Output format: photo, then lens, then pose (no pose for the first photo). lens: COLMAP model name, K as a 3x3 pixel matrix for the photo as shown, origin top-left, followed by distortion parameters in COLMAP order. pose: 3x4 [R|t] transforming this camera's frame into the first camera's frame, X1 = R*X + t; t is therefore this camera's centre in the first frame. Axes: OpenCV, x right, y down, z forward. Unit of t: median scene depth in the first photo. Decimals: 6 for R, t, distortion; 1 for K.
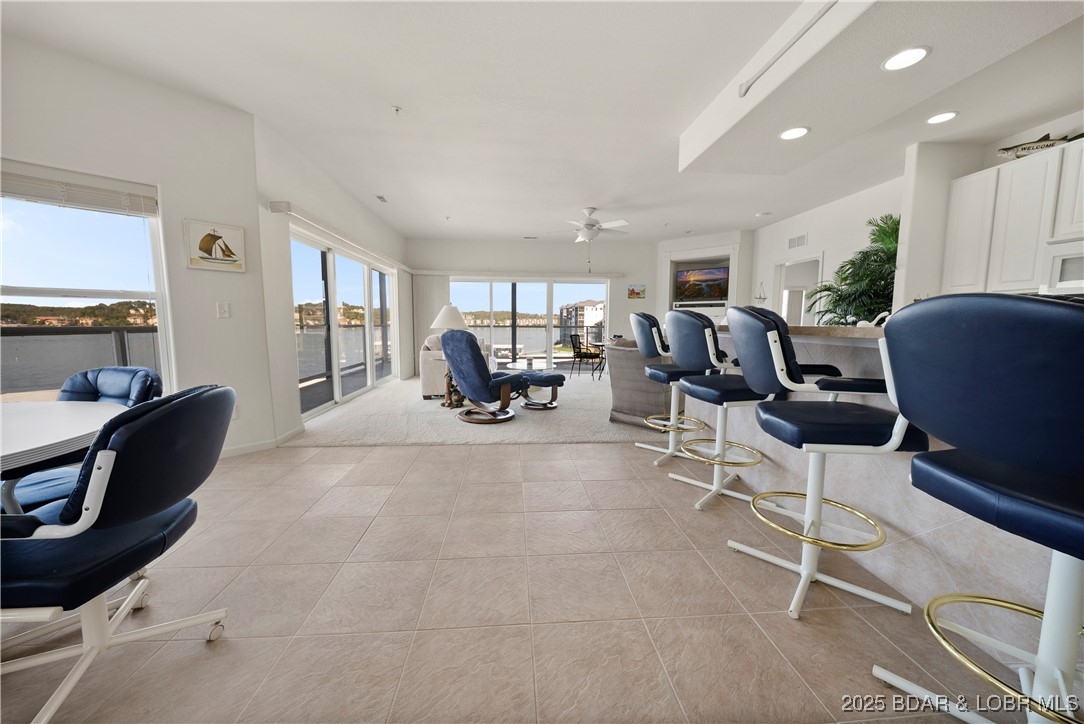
lens RADIAL K [[392.6, 0, 536.3], [0, 392.6, 361.1], [0, 0, 1]] dist [0.000394, -0.004237]
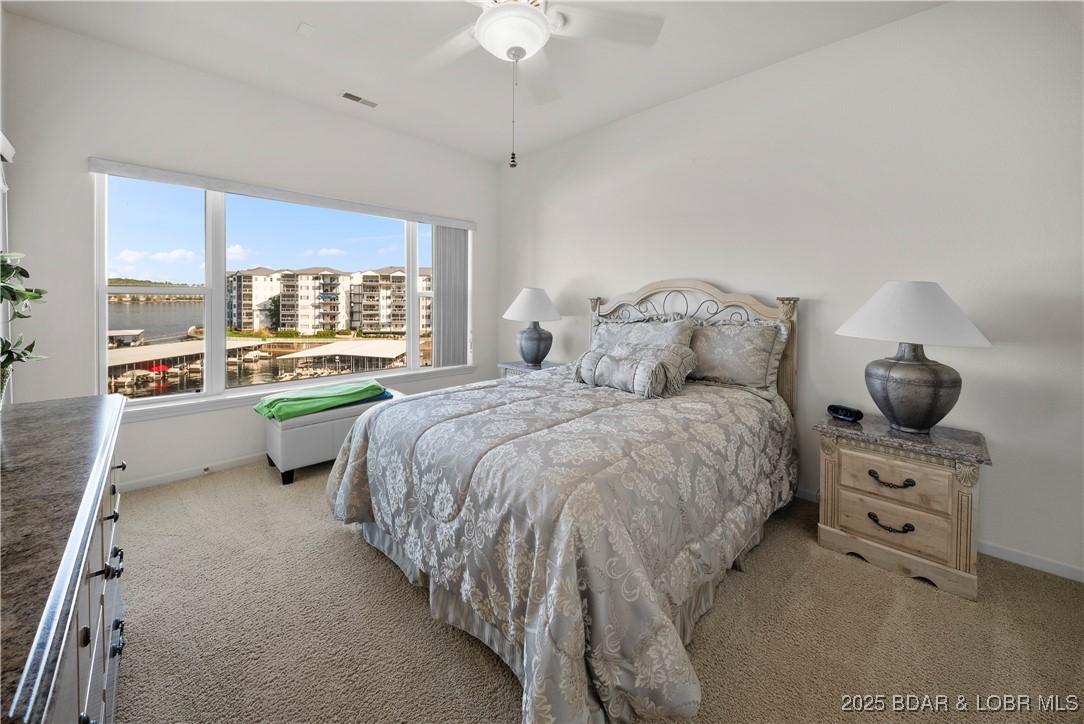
lens RADIAL K [[392.6, 0, 536.1], [0, 392.6, 303.9], [0, 0, 1]] dist [0.000394, -0.004237]
pose [[0.754498, -0.009521, 0.656233, 1.172369], [0.061278, 0.996549, -0.055995, -0.184427], [-0.653435, 0.082461, 0.752478, 1.609828]]
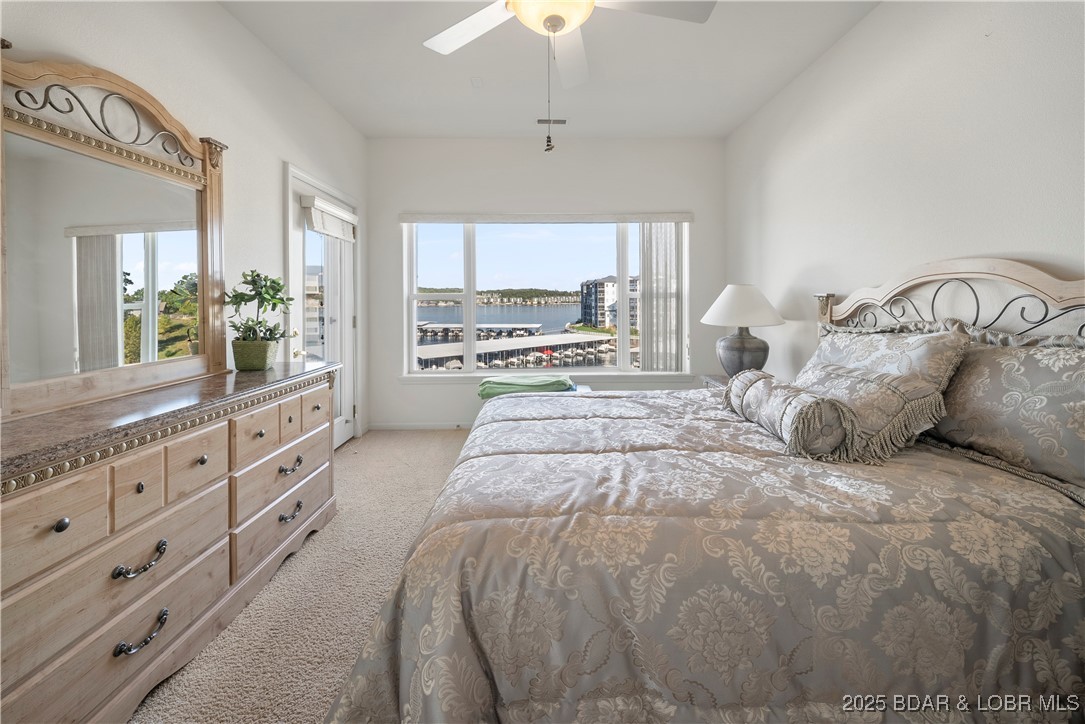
lens RADIAL K [[393.0, 0, 555.9], [0, 393.0, 301.9], [0, 0, 1]] dist [0.000394, -0.004237]
pose [[0.998979, -0.013907, -0.042985, 1.450557], [0.009869, 0.995640, -0.092758, -0.177276], [0.044087, 0.092239, 0.994760, 1.569939]]
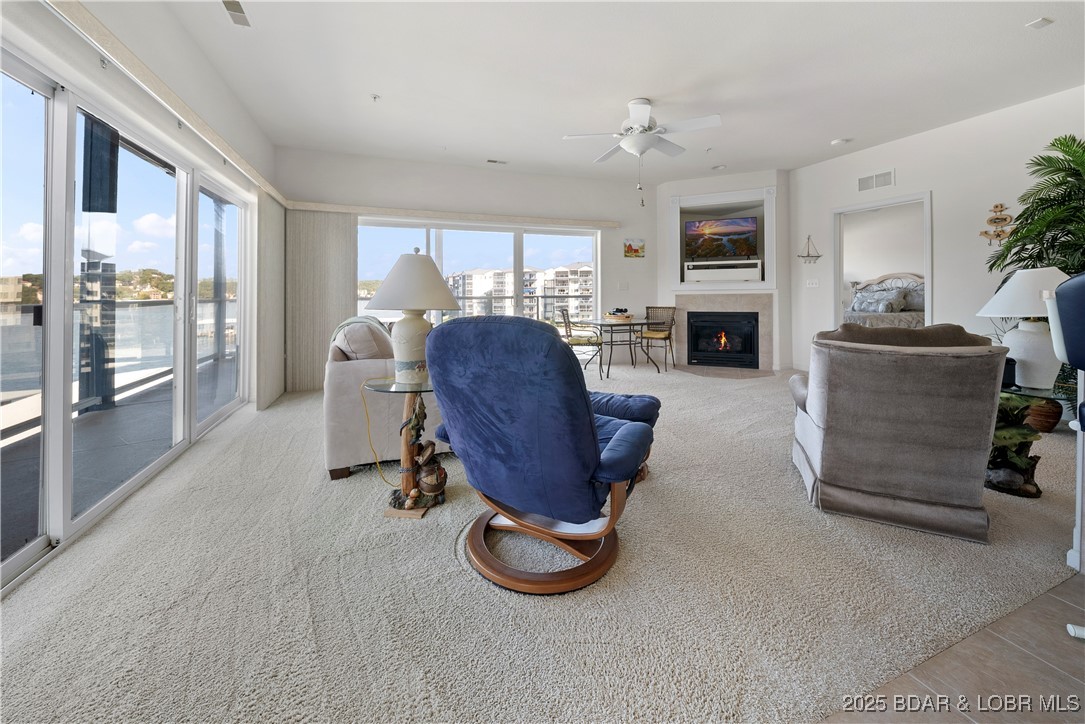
lens RADIAL K [[393.0, 0, 536.8], [0, 393.0, 297.3], [0, 0, 1]] dist [0.000394, -0.004237]
pose [[0.956130, -0.017884, 0.292397, -0.283704], [0.042215, 0.996128, -0.077113, -0.075501], [-0.289886, 0.086074, 0.953183, 0.746104]]
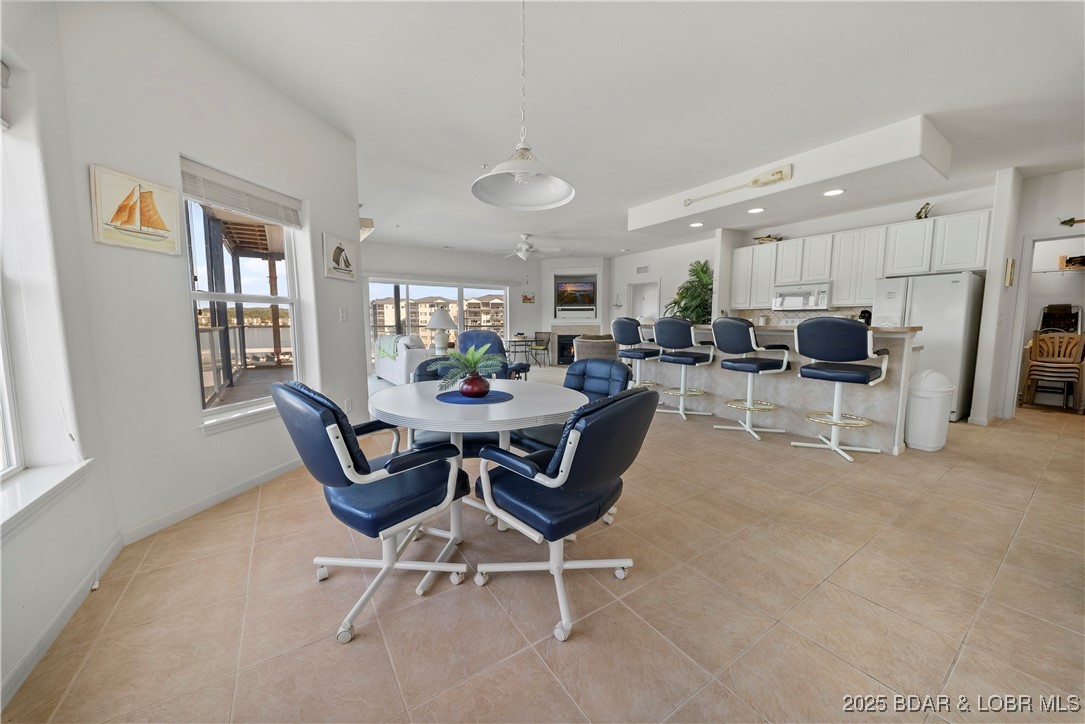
lens RADIAL K [[393.0, 0, 531.2], [0, 393.0, 355.2], [0, 0, 1]] dist [0.000394, -0.004237]
pose [[0.876985, -0.042825, 0.478606, -0.722204], [0.048239, 0.998835, 0.000983, 0.012316], [-0.478091, 0.022226, 0.878029, -0.213058]]
